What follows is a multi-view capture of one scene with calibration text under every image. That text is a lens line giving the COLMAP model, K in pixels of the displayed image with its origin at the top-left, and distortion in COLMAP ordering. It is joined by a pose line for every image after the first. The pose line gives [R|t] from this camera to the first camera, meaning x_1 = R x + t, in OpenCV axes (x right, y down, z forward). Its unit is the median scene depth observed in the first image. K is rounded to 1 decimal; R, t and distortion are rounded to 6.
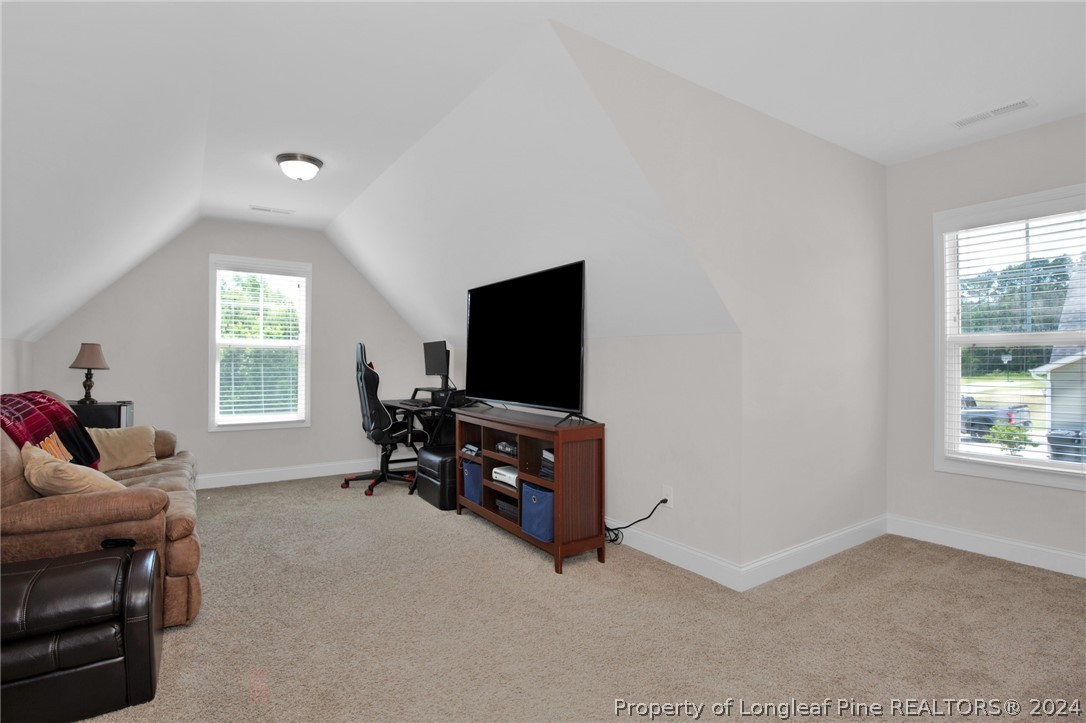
lens RADIAL K [[542.1, 0, 557.3], [0, 542.1, 368.8], [0, 0, 1]] dist [-0.027349, 0.000407]
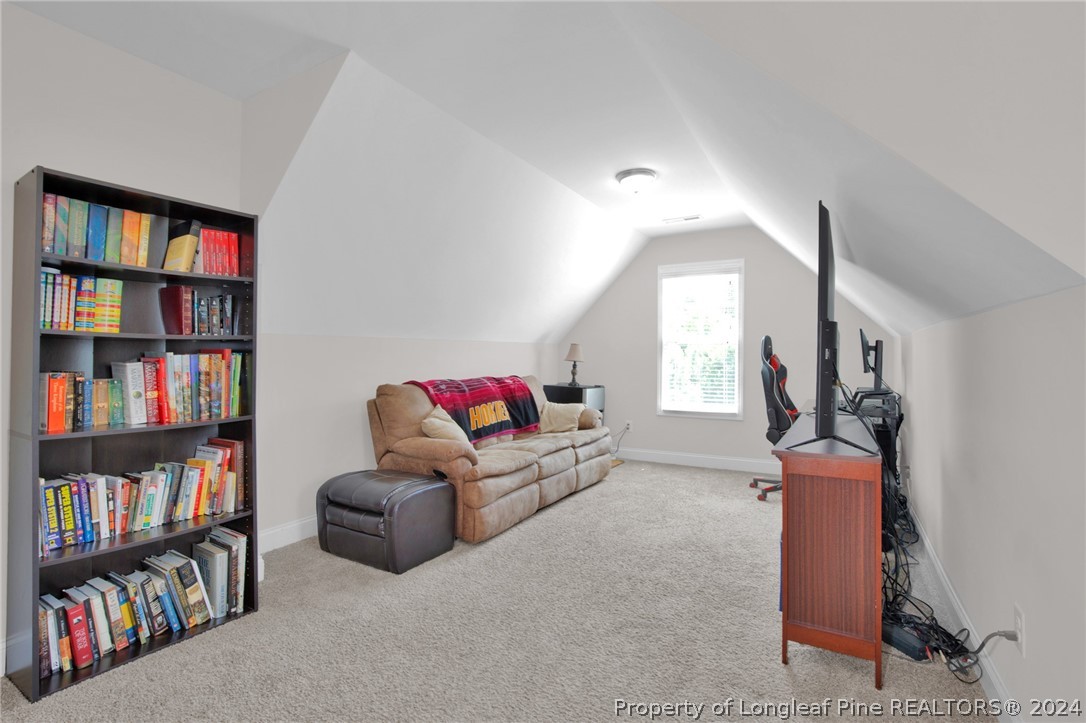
lens RADIAL K [[532.1, 0, 566.7], [0, 532.1, 346.9], [0, 0, 1]] dist [-0.001552, 0.000468]
pose [[0.427110, -0.019675, -0.903986, 0.416141], [-0.008238, 0.999637, -0.025648, -0.002038], [0.904162, 0.018401, 0.426793, 0.376824]]
